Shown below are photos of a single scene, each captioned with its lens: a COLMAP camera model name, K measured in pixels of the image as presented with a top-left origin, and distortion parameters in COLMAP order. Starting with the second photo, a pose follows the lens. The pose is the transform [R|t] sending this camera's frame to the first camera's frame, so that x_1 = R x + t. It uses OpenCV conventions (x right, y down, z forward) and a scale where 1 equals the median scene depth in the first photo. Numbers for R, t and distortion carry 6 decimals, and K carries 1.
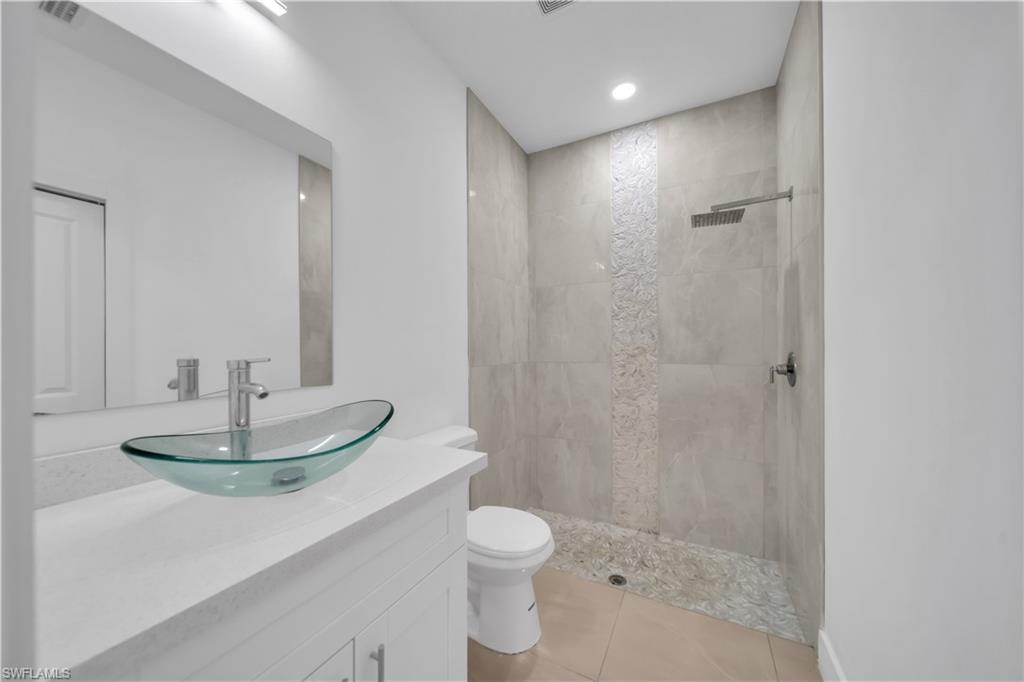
lens RADIAL K [[354.4, 0, 511.7], [0, 354.4, 345.3], [0, 0, 1]] dist [-0.000400, -0.000525]
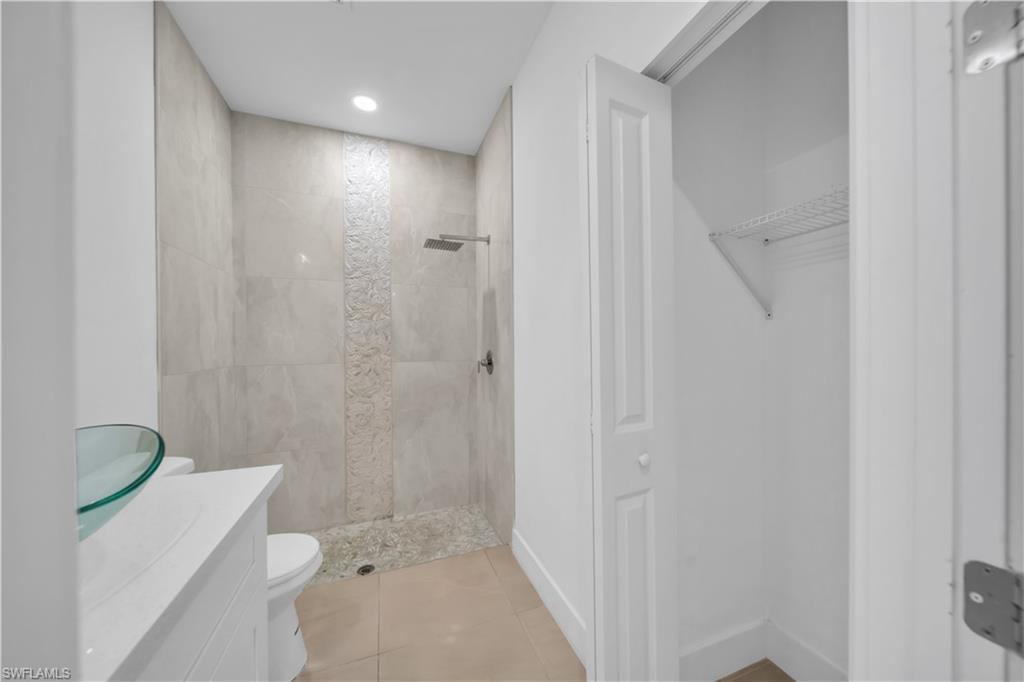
lens RADIAL K [[354.4, 0, 516.0], [0, 354.4, 343.9], [0, 0, 1]] dist [-0.000400, -0.000525]
pose [[0.662372, 0.002349, 0.749172, -0.168279], [0.000720, 0.999993, -0.003772, -0.001083], [-0.749175, 0.003038, 0.662365, -0.025256]]
